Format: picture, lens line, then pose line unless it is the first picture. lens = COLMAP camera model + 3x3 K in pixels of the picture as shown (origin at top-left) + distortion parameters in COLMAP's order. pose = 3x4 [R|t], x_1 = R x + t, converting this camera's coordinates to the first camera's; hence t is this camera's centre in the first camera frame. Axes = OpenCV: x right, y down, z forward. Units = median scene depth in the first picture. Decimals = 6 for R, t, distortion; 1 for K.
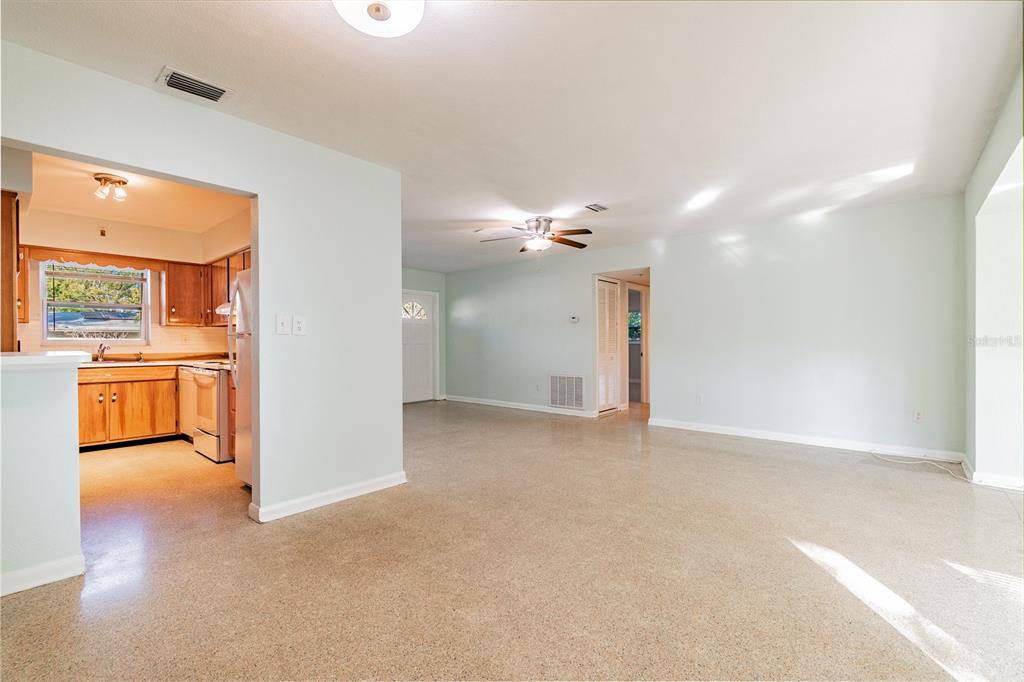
lens RADIAL K [[453.2, 0, 510.3], [0, 453.2, 344.2], [0, 0, 1]] dist [0.003541, -0.001565]
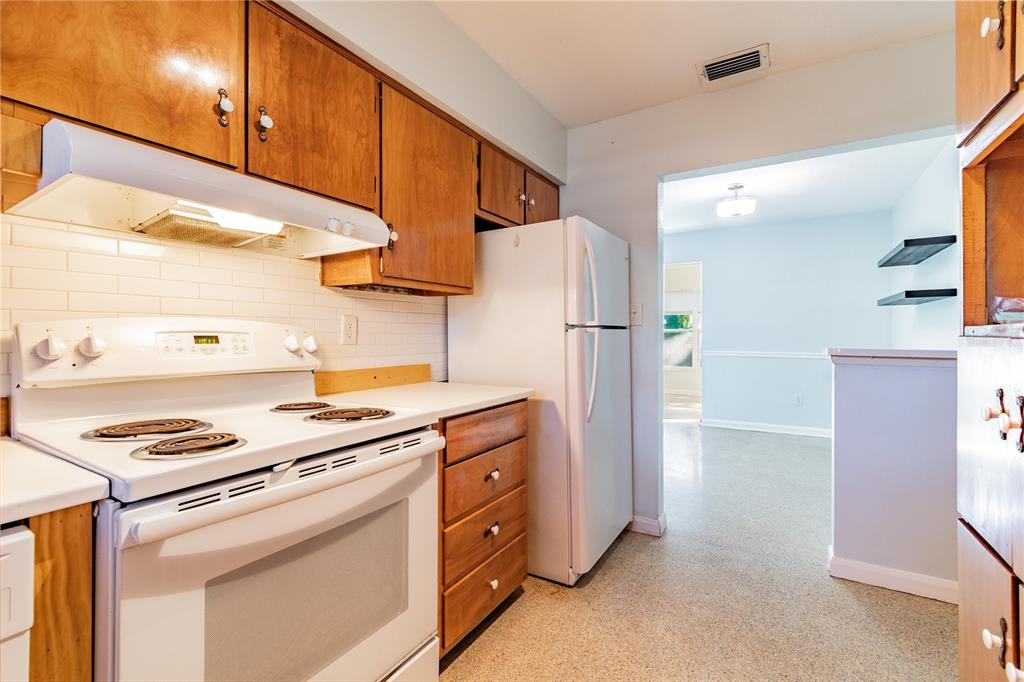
lens RADIAL K [[453.2, 0, 507.4], [0, 453.2, 331.2], [0, 0, 1]] dist [0.003541, -0.001565]
pose [[-0.165563, 0.009161, 0.986157, -0.810485], [0.004383, 0.999954, -0.008553, -0.006523], [-0.986189, 0.002907, -0.165596, 0.834843]]
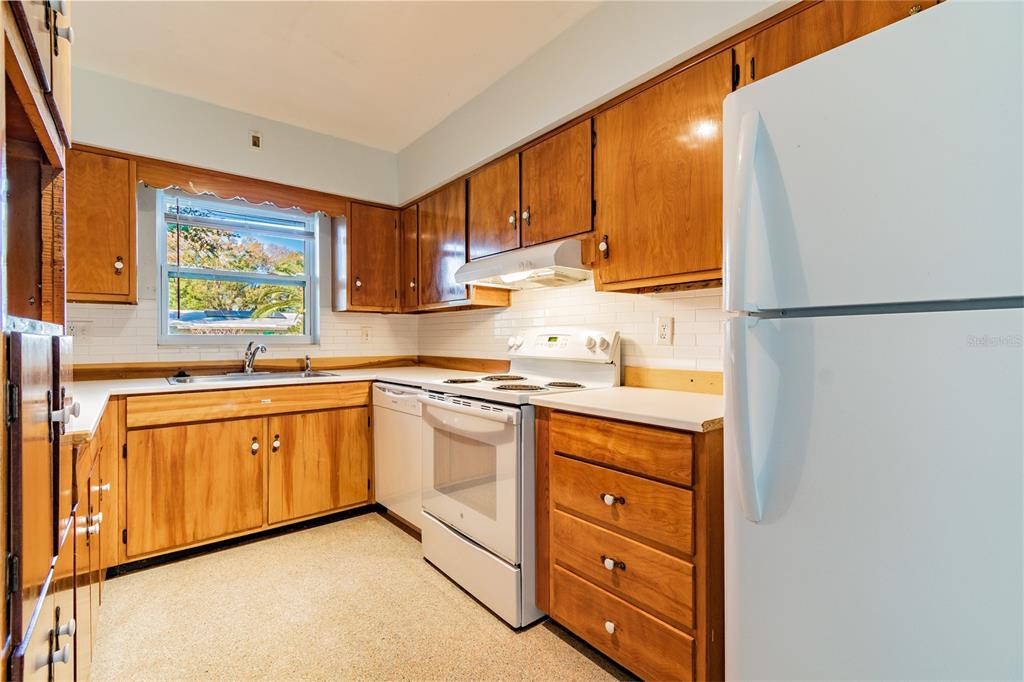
lens RADIAL K [[453.2, 0, 512.5], [0, 453.2, 340.1], [0, 0, 1]] dist [0.003541, -0.001565]
pose [[0.987393, 0.001809, -0.158280, -0.488392], [-0.002199, 0.999995, -0.002283, -0.002592], [0.158276, 0.002602, 0.987392, 0.492268]]
